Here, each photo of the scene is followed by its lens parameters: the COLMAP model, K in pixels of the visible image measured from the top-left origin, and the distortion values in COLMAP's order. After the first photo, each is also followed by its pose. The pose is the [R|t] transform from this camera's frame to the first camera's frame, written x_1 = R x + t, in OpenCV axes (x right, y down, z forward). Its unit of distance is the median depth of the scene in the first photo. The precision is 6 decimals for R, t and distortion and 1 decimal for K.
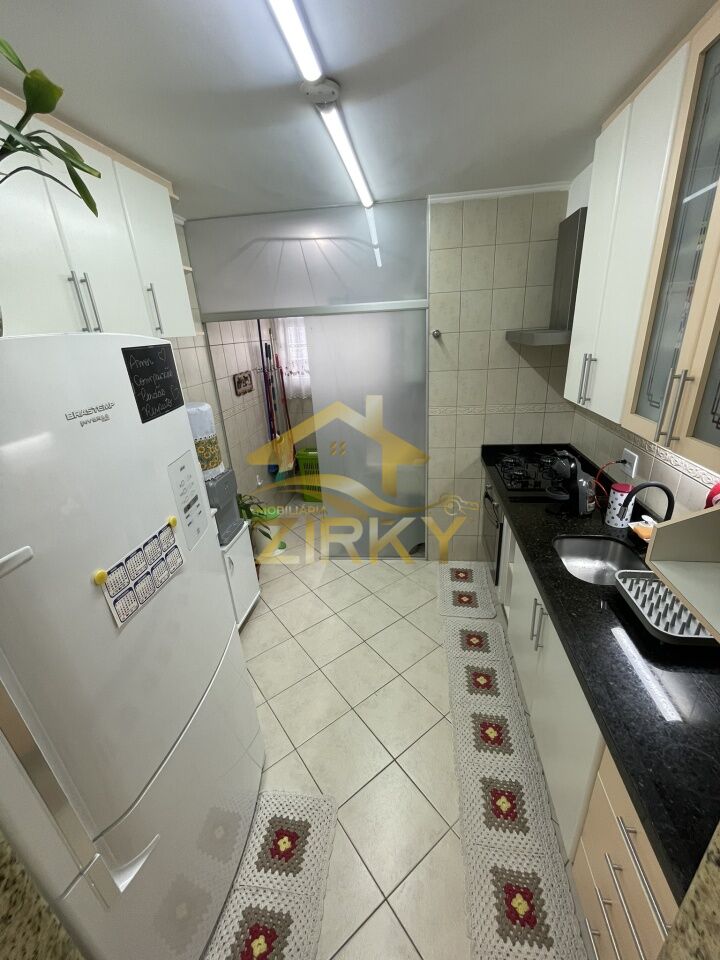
lens RADIAL K [[387.7, 0, 362.6], [0, 387.7, 479.8], [0, 0, 1]] dist [-0.003025, -0.000558]
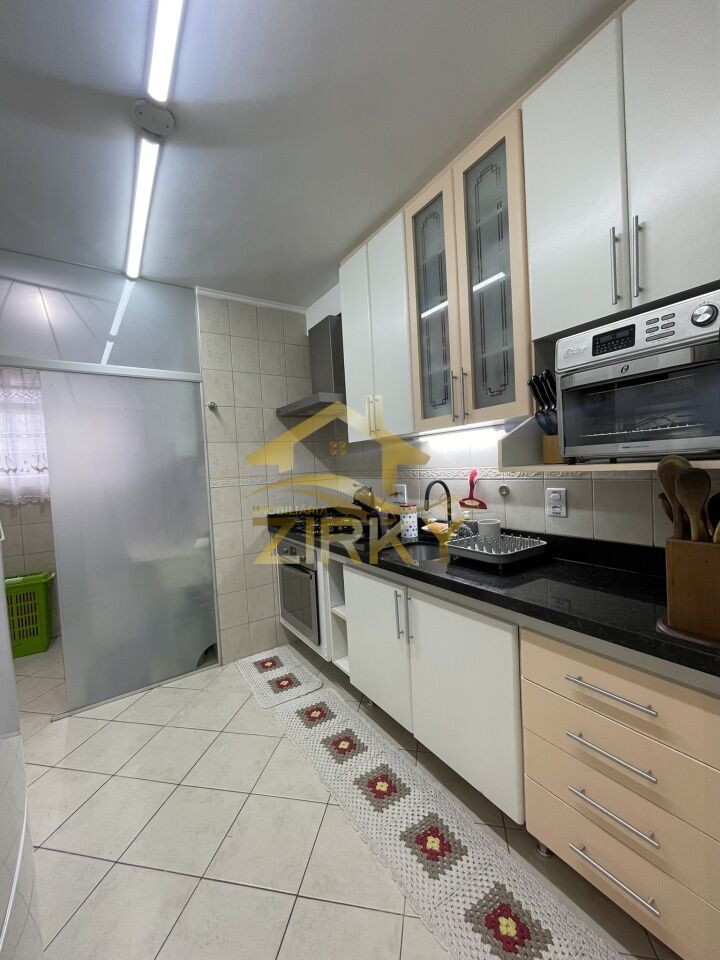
lens RADIAL K [[387.7, 0, 362.4], [0, 387.7, 482.2], [0, 0, 1]] dist [-0.003025, -0.000558]
pose [[0.746468, -0.007621, 0.665378, -0.210323], [0.249851, 0.929980, -0.269649, 0.195704], [-0.616733, 0.367530, 0.696105, 0.143145]]
